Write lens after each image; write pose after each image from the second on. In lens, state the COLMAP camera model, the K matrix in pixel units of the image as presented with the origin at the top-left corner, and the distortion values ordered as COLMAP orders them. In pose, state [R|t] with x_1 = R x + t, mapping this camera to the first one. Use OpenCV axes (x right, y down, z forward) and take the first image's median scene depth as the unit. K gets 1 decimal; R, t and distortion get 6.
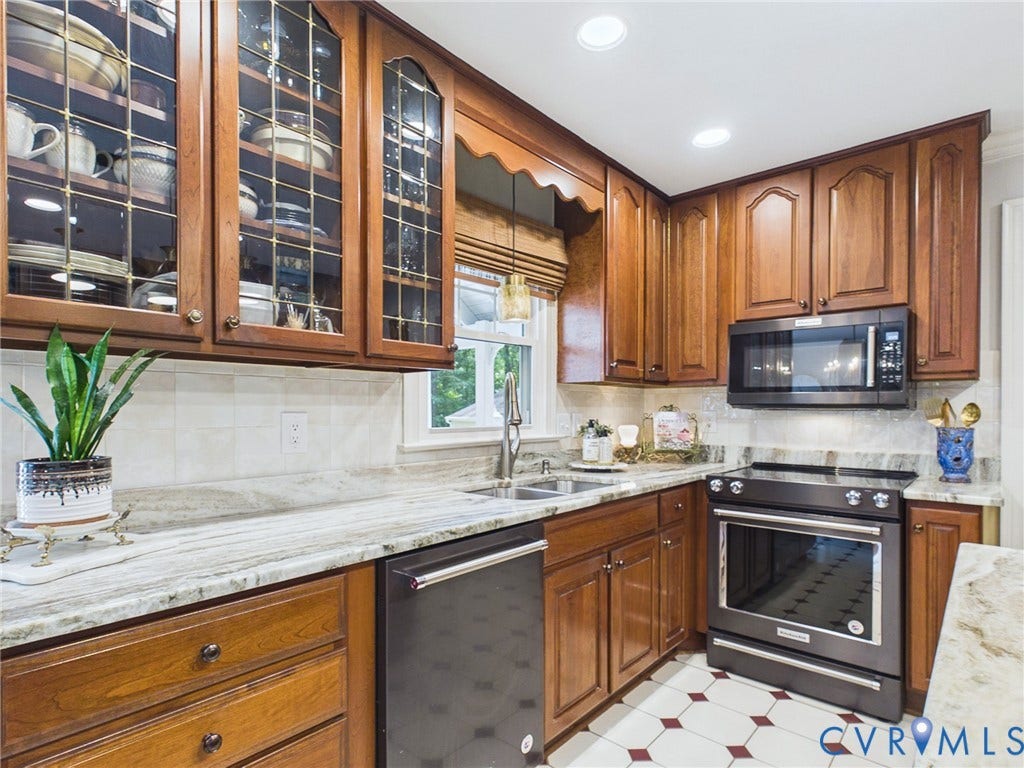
lens RADIAL K [[555.4, 0, 513.0], [0, 555.4, 413.0], [0, 0, 1]] dist [-0.008424, -0.001674]
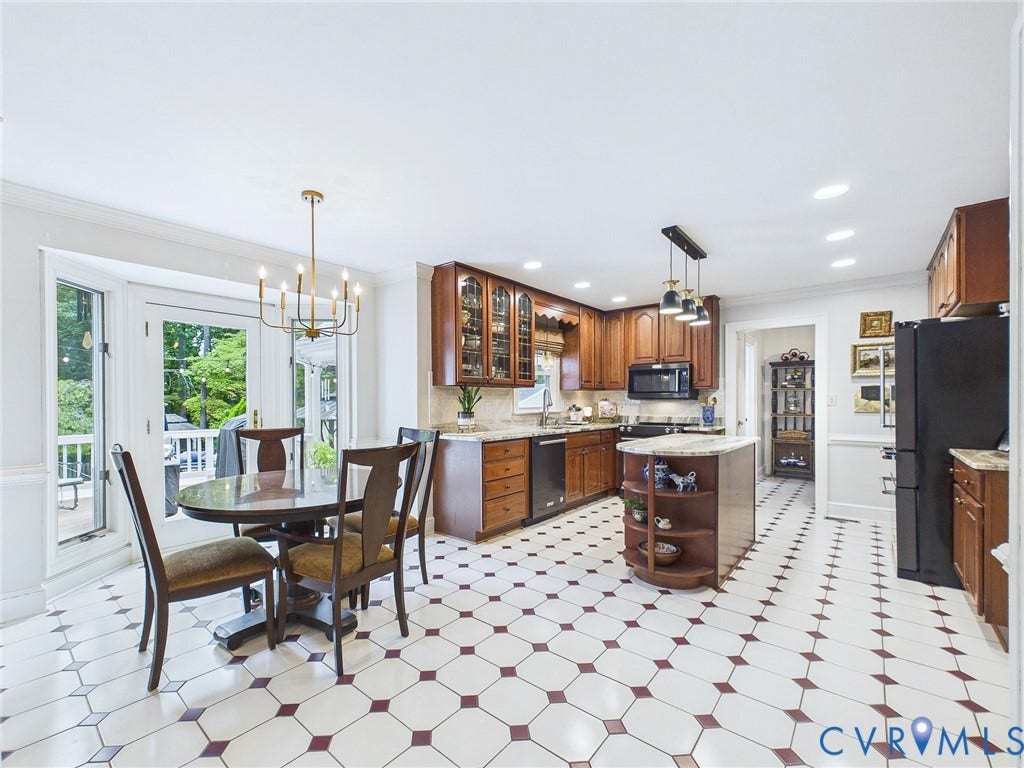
lens RADIAL K [[425.9, 0, 507.9], [0, 425.9, 404.2], [0, 0, 1]] dist [-0.003278, 0.000069]
pose [[0.999358, -0.005138, 0.035457, -0.237693], [0.005163, 0.999986, -0.000617, 0.011004], [-0.035453, 0.000800, 0.999371, -0.965008]]
